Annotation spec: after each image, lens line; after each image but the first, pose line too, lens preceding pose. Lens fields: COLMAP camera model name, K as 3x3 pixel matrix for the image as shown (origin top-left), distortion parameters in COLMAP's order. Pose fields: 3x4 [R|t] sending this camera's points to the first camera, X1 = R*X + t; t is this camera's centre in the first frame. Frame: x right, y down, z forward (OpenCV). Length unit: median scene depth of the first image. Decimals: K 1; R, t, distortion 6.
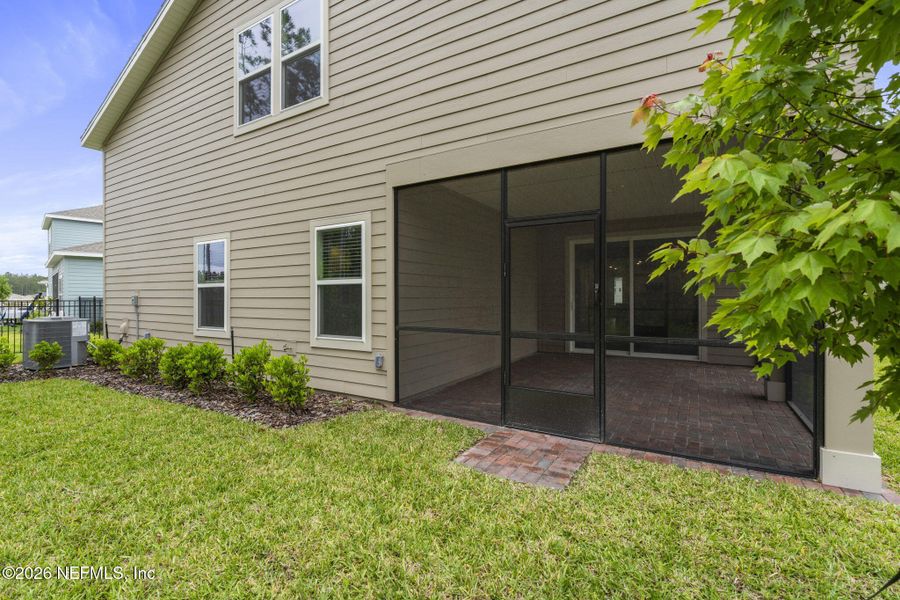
lens RADIAL K [[405.9, 0, 449.7], [0, 405.9, 291.4], [0, 0, 1]] dist [0.002819, 0.000454]
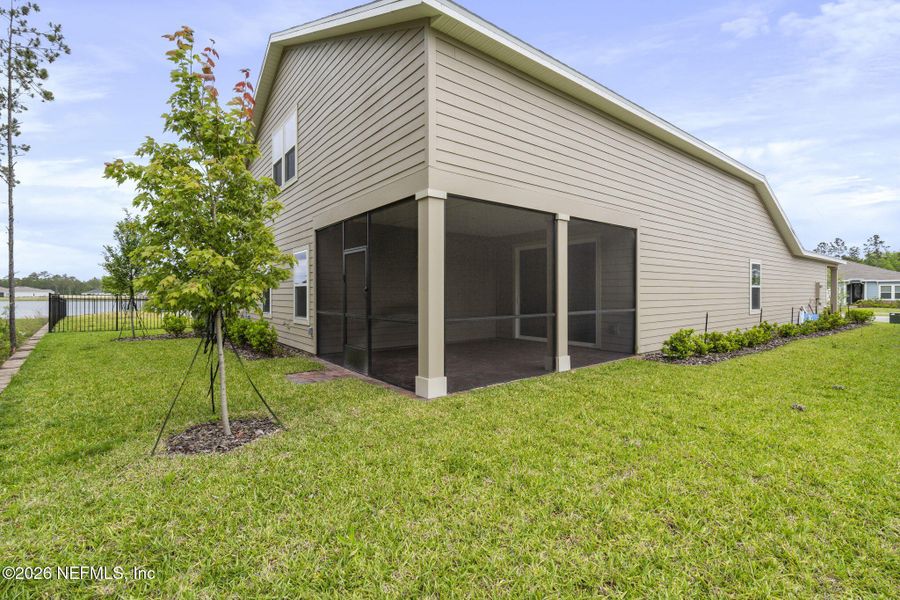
lens RADIAL K [[405.9, 0, 442.2], [0, 405.9, 296.7], [0, 0, 1]] dist [0.002819, 0.000454]
pose [[0.924740, 0.002850, -0.380589, 0.972726], [0.005976, 0.999740, 0.022007, -0.009480], [0.380552, -0.022625, 0.924483, -0.375763]]
